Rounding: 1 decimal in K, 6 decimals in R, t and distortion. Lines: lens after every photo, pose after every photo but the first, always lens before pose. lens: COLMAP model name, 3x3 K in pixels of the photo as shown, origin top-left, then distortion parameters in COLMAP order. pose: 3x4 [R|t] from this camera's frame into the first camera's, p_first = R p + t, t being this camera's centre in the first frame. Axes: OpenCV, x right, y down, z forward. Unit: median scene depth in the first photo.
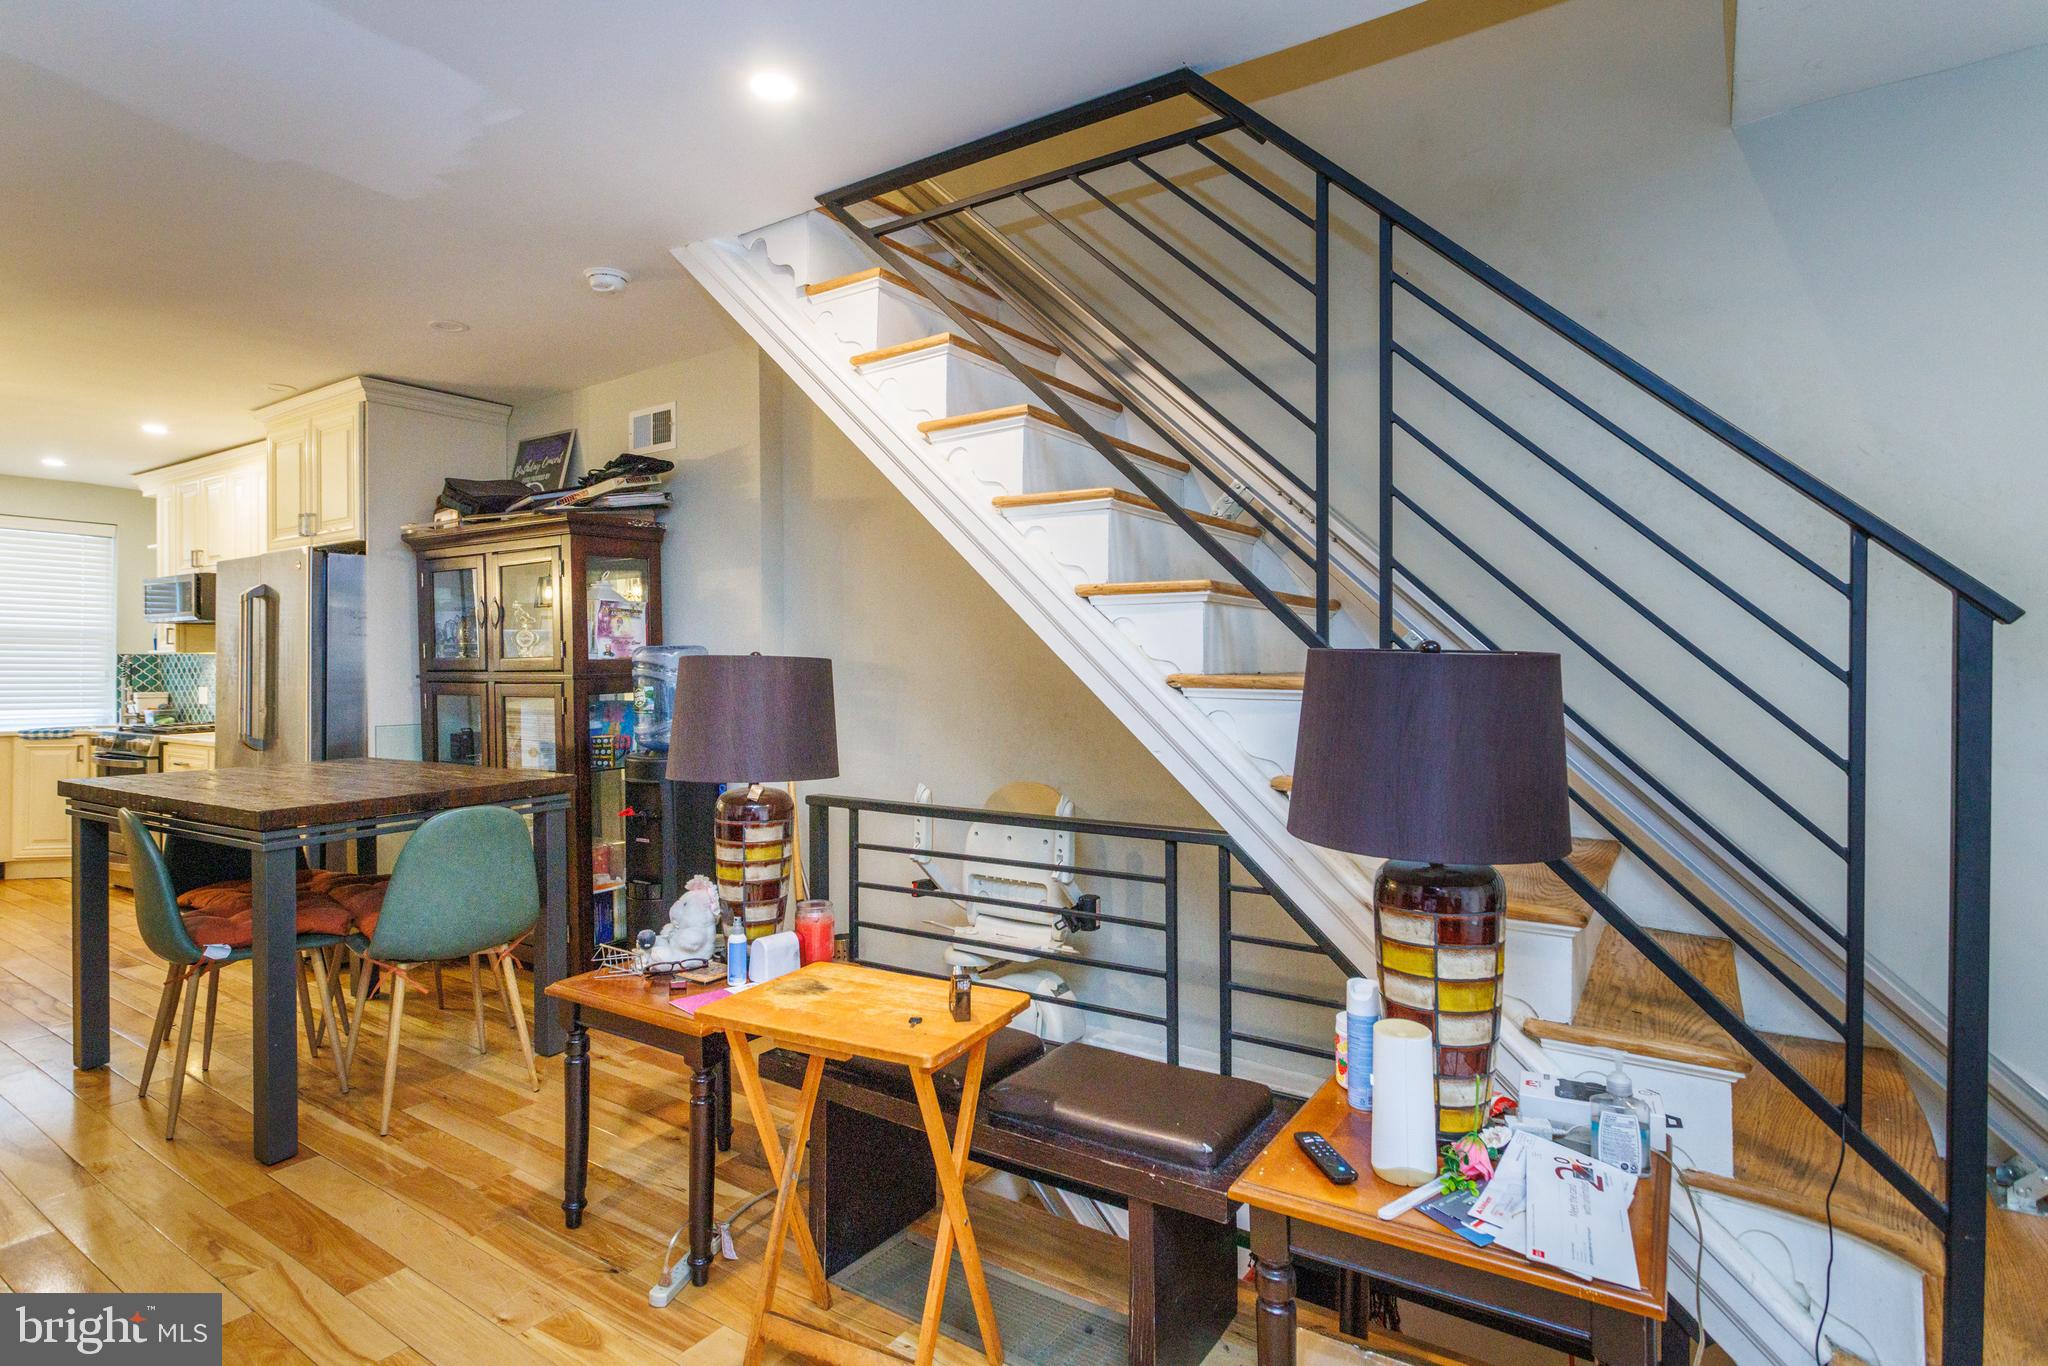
lens RADIAL K [[1029.8, 0, 1084.7], [0, 1029.8, 670.2], [0, 0, 1]] dist [-0.010203, 0.000500]
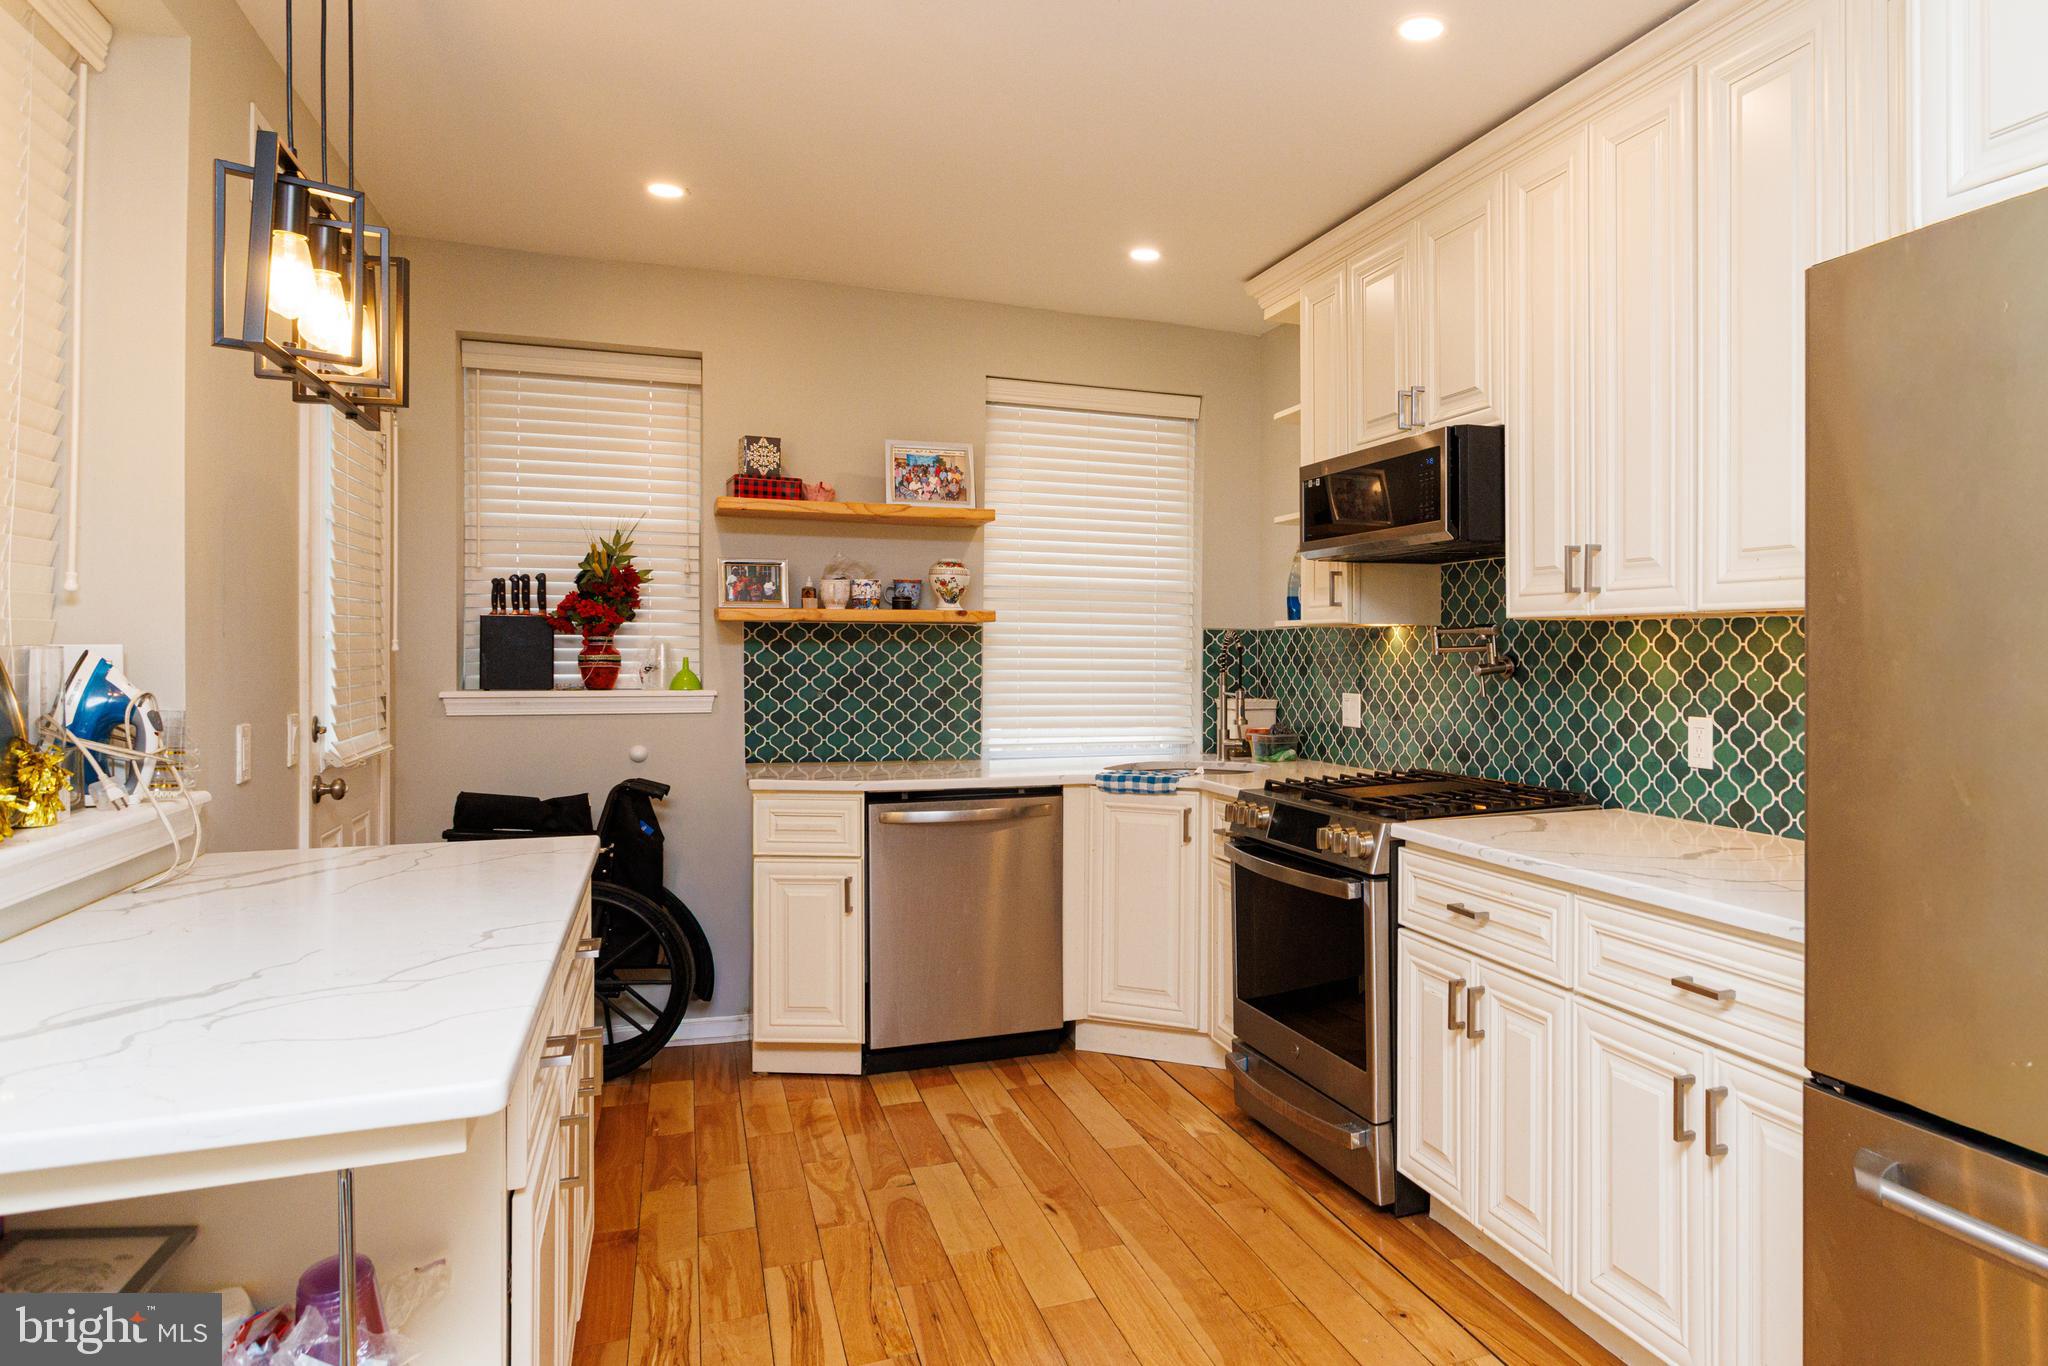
lens RADIAL K [[1324.2, 0, 1264.1], [0, 1324.2, 658.0], [0, 0, 1]] dist [-0.005310, 0.001974]
pose [[0.826008, 0.005683, -0.563630, -0.829074], [-0.004083, 0.999983, 0.004099, -0.005217], [0.563644, -0.001084, 0.826017, 0.681889]]
